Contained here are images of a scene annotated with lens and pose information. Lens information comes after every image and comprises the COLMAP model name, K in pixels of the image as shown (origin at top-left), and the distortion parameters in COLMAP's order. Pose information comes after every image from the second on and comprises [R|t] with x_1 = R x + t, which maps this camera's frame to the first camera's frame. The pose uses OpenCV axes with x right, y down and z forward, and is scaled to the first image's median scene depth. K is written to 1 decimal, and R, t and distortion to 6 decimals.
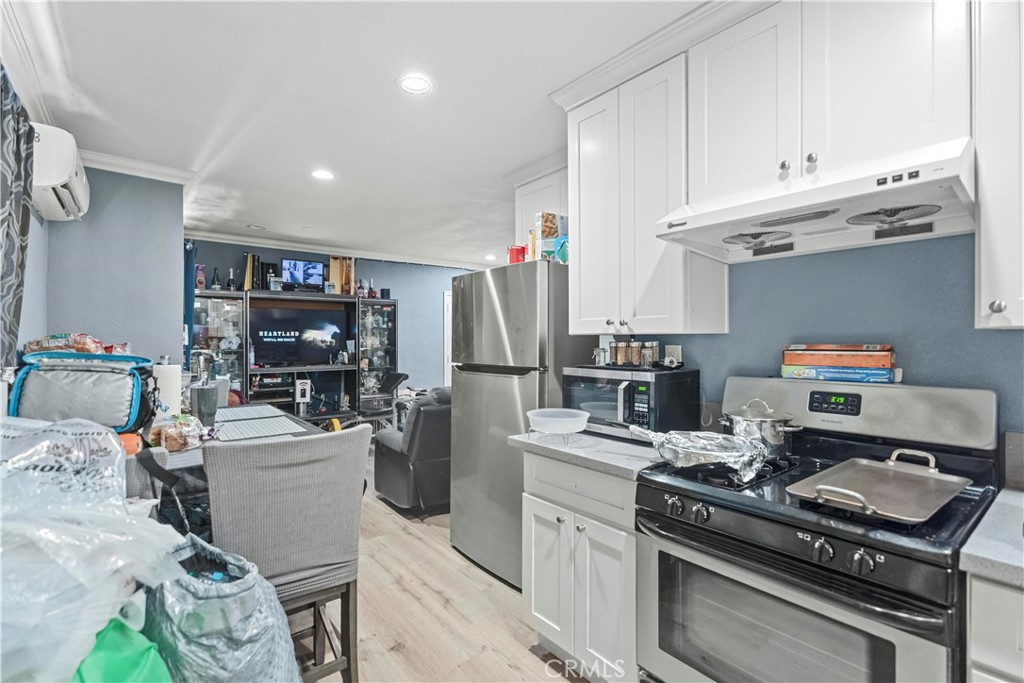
lens RADIAL K [[463.4, 0, 512.0], [0, 463.4, 341.5], [0, 0, 1]] dist [0.000912, 0.000360]
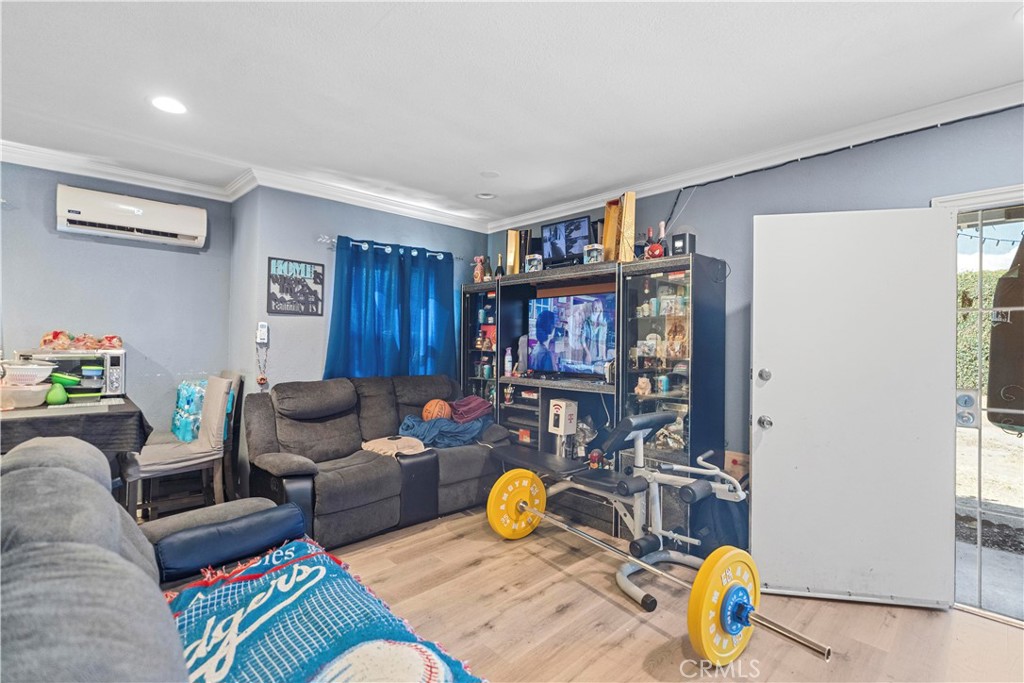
lens RADIAL K [[463.4, 0, 512.0], [0, 463.4, 341.5], [0, 0, 1]] dist [0.000912, 0.000360]
pose [[0.096853, 0.003074, -0.995294, 0.203755], [-0.010518, 0.999943, 0.002065, -0.002722], [0.995243, 0.010269, 0.096880, 0.855840]]
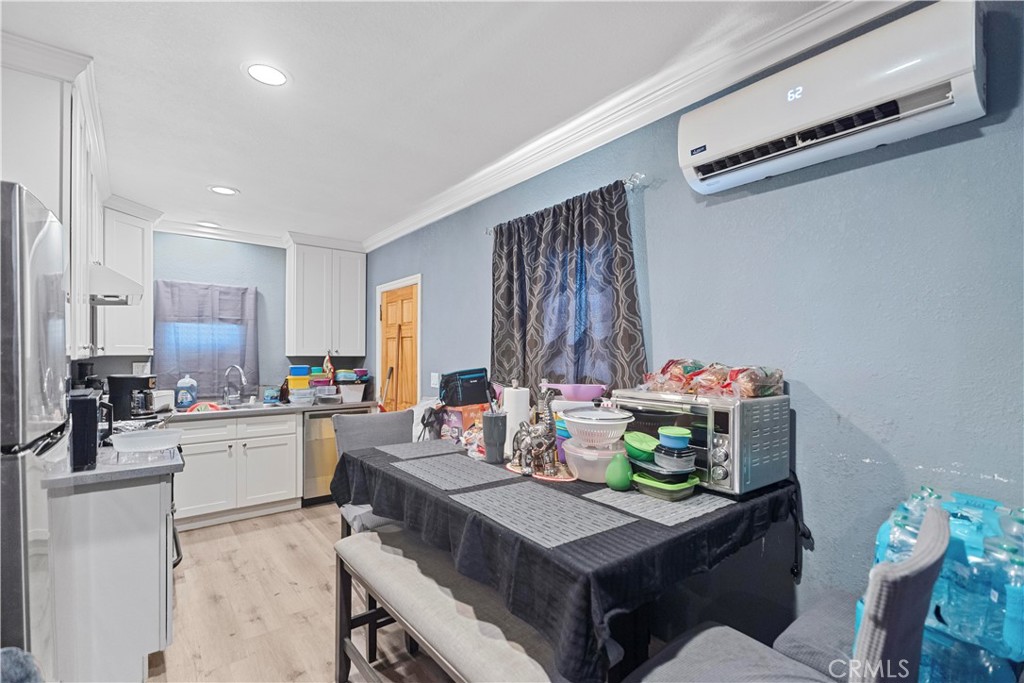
lens RADIAL K [[475.1, 0, 514.0], [0, 475.1, 352.8], [0, 0, 1]] dist [0.000853, 0.000124]
pose [[-0.999992, -0.003951, -0.000608, -0.258607], [-0.003950, 0.999992, -0.000857, -0.011940], [0.000611, -0.000855, -0.999999, 0.715519]]
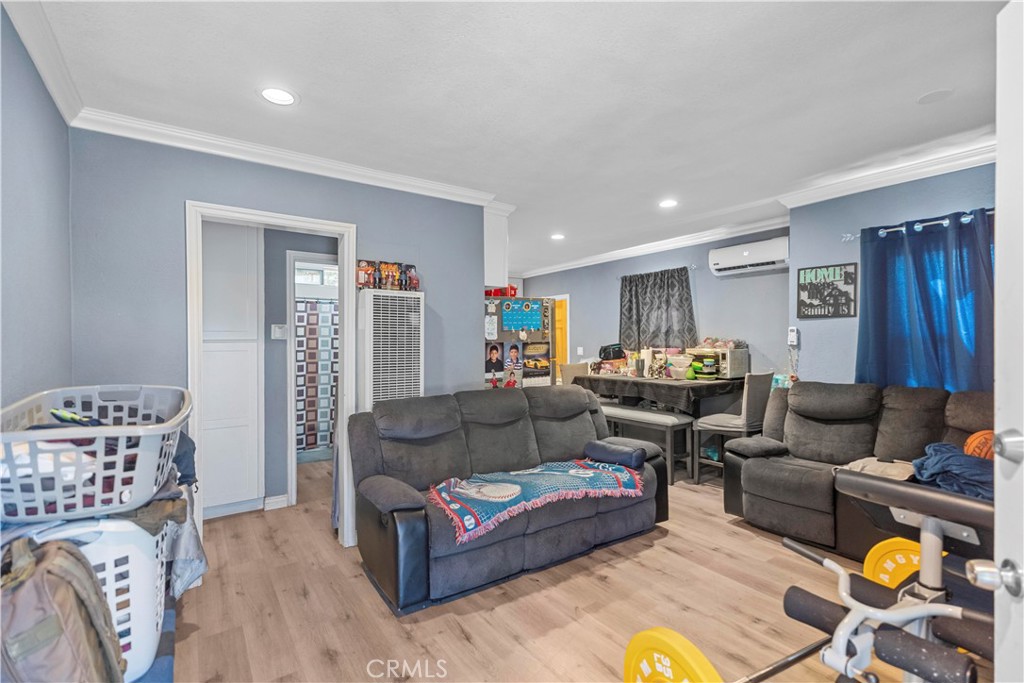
lens RADIAL K [[467.9, 0, 530.5], [0, 467.9, 341.7], [0, 0, 1]] dist [0.000507, 0.000190]
pose [[-0.999582, 0.005356, 0.028422, -0.053797], [0.005543, 0.999963, 0.006509, -0.007748], [-0.028386, 0.006664, -0.999575, 1.294981]]
